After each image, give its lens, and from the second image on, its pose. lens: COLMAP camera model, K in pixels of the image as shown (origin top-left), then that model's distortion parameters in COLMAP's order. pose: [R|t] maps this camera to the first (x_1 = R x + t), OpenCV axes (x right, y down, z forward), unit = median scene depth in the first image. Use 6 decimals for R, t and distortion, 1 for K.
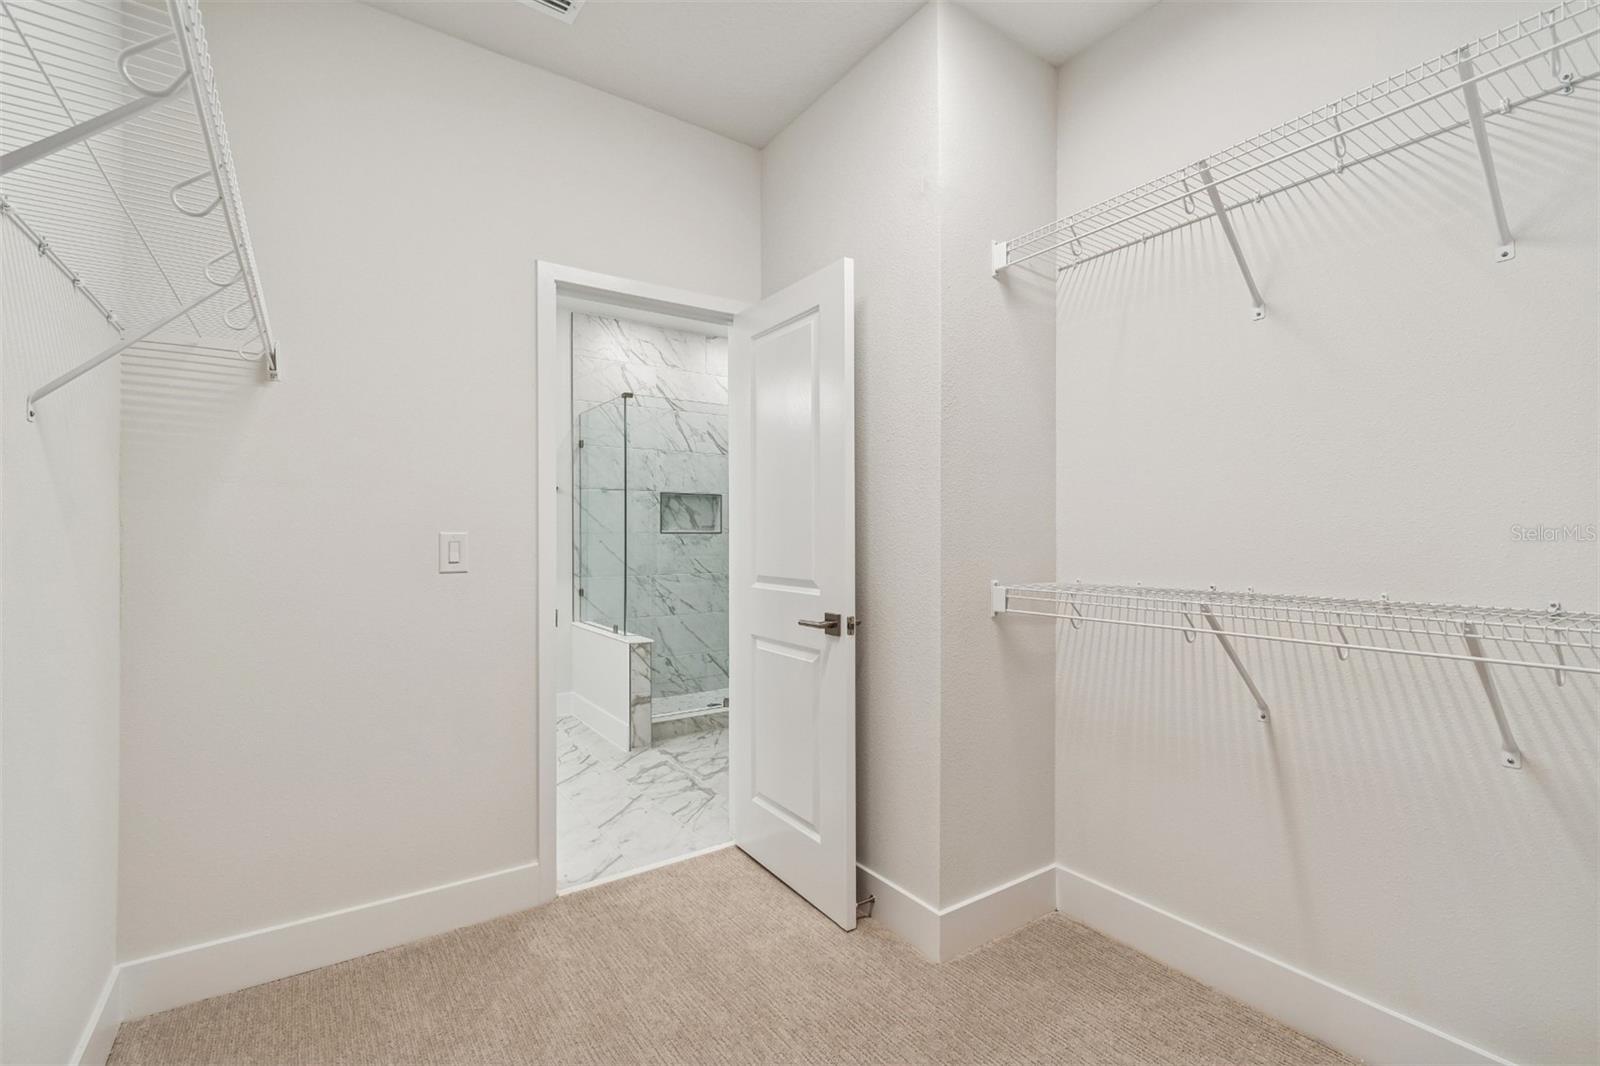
lens RADIAL K [[704.4, 0, 800.6], [0, 704.4, 530.0], [0, 0, 1]] dist [-0.000332, -0.000117]
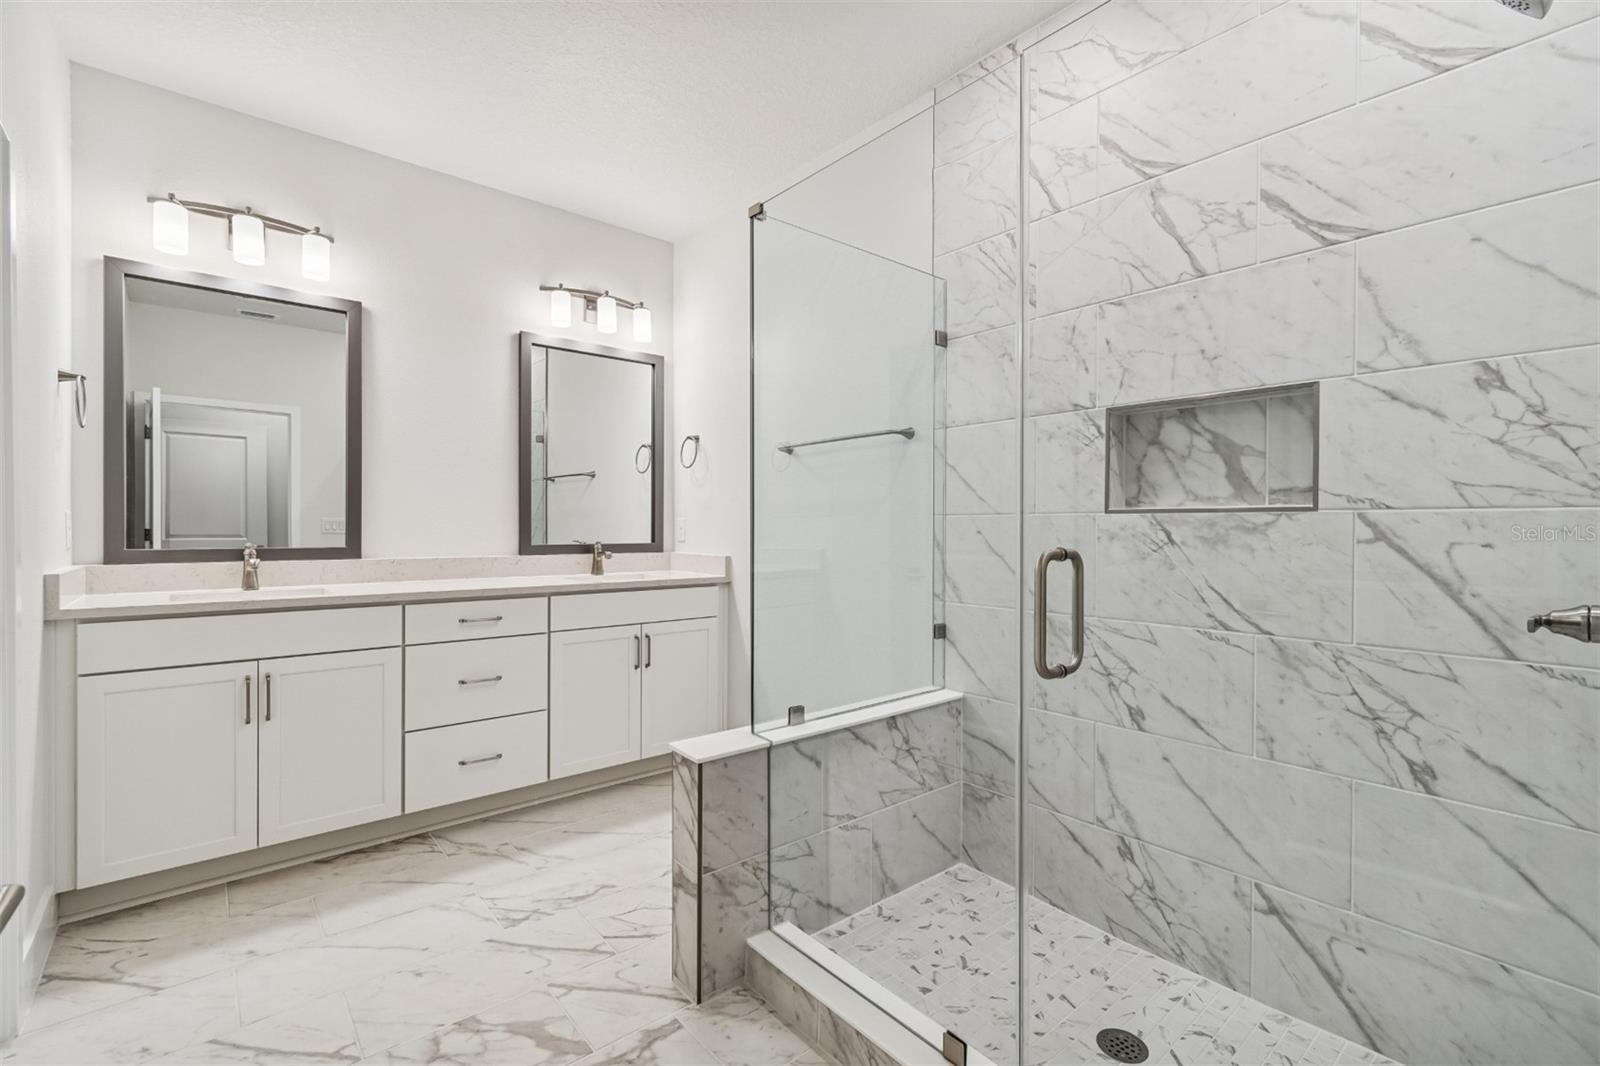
lens RADIAL K [[704.4, 0, 800.6], [0, 704.4, 530.0], [0, 0, 1]] dist [-0.000332, -0.000117]
pose [[0.099645, 0.009155, -0.994981, 0.175364], [0.007491, 0.999922, 0.009951, 0.008953], [0.994995, -0.008445, 0.099569, 0.795803]]
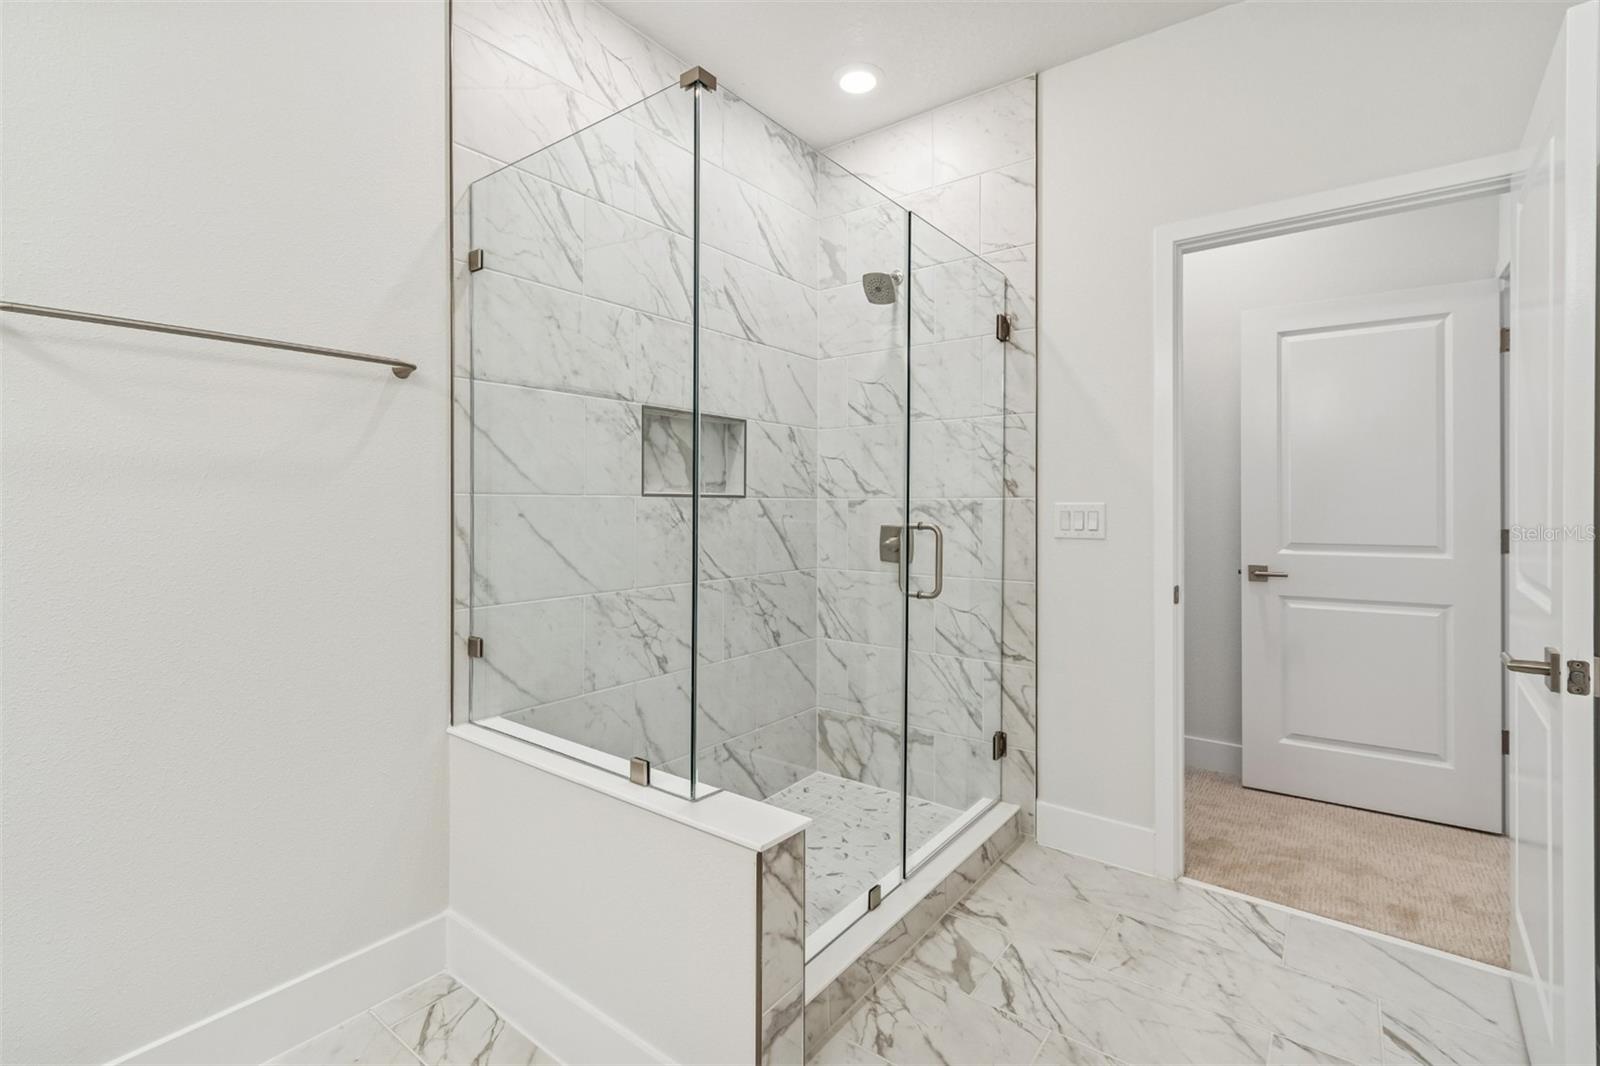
lens RADIAL K [[722.0, 0, 795.3], [0, 722.0, 503.3], [0, 0, 1]] dist [0.000164, 0.000011]
pose [[0.950739, 0.006917, 0.309917, -0.250072], [-0.009067, 0.999944, 0.005497, 0.005900], [-0.309861, -0.008037, 0.950748, 0.534303]]
